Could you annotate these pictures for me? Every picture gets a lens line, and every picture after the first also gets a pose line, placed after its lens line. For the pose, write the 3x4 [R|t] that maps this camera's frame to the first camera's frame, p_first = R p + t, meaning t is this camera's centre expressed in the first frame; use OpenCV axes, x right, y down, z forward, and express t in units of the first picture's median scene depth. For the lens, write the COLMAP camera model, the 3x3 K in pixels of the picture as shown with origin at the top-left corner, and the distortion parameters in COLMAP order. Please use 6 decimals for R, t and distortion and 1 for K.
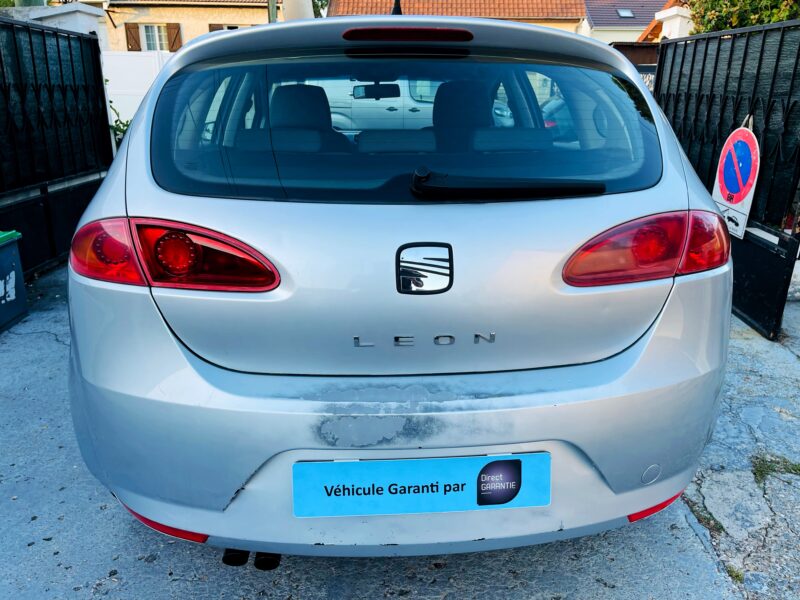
lens RADIAL K [[586.9, 0, 400.7], [0, 586.9, 298.8], [0, 0, 1]] dist [0.034081, -0.057082]
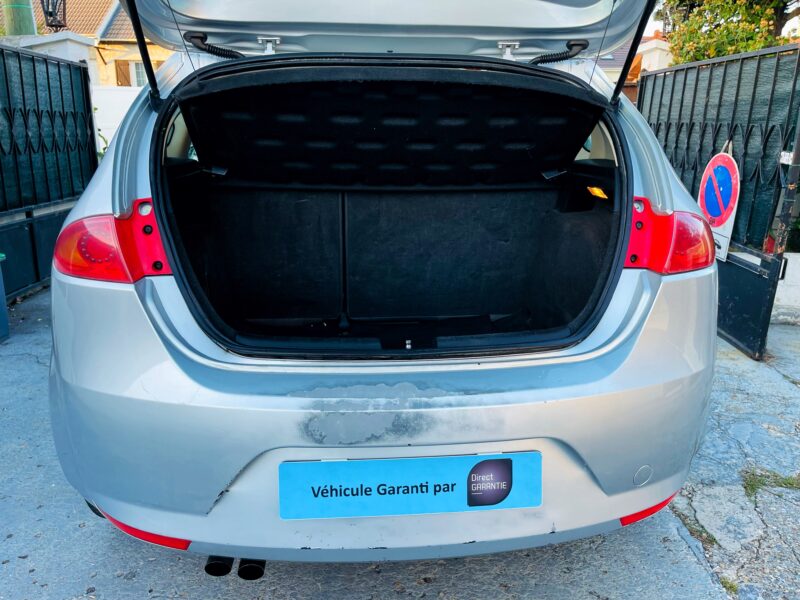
lens RADIAL K [[586.9, 0, 399.8], [0, 586.9, 303.5], [0, 0, 1]] dist [0.034081, -0.057082]
pose [[0.999790, -0.000896, 0.020463, -0.001865], [0.001938, 0.998698, -0.050968, 0.045363], [-0.020391, 0.050997, 0.998491, 0.005184]]
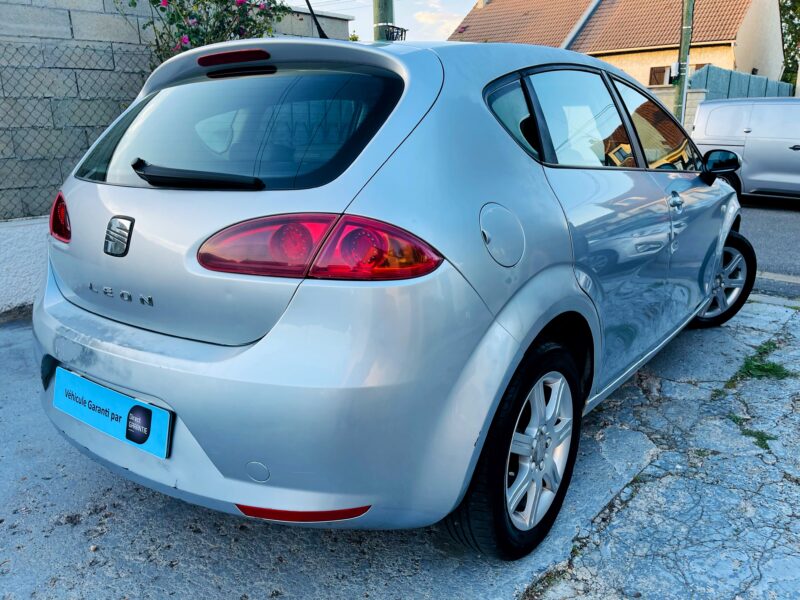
lens RADIAL K [[586.9, 0, 402.2], [0, 586.9, 299.5], [0, 0, 1]] dist [0.034081, -0.057082]
pose [[0.778212, 0.153913, -0.608849, 0.897740], [-0.193706, 0.981059, 0.000416, -0.025596], [0.597381, 0.117614, 0.793286, 0.250542]]
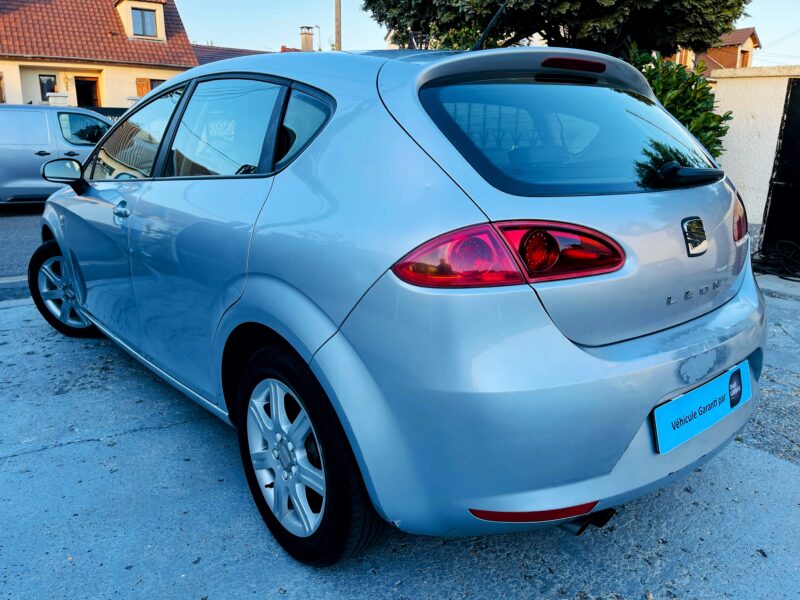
lens RADIAL K [[586.9, 0, 399.9], [0, 586.9, 296.2], [0, 0, 1]] dist [0.034081, -0.057082]
pose [[0.820217, -0.146641, 0.552939, -0.863865], [0.187972, 0.982002, -0.018405, -0.015656], [-0.540288, 0.119033, 0.833019, 0.177835]]
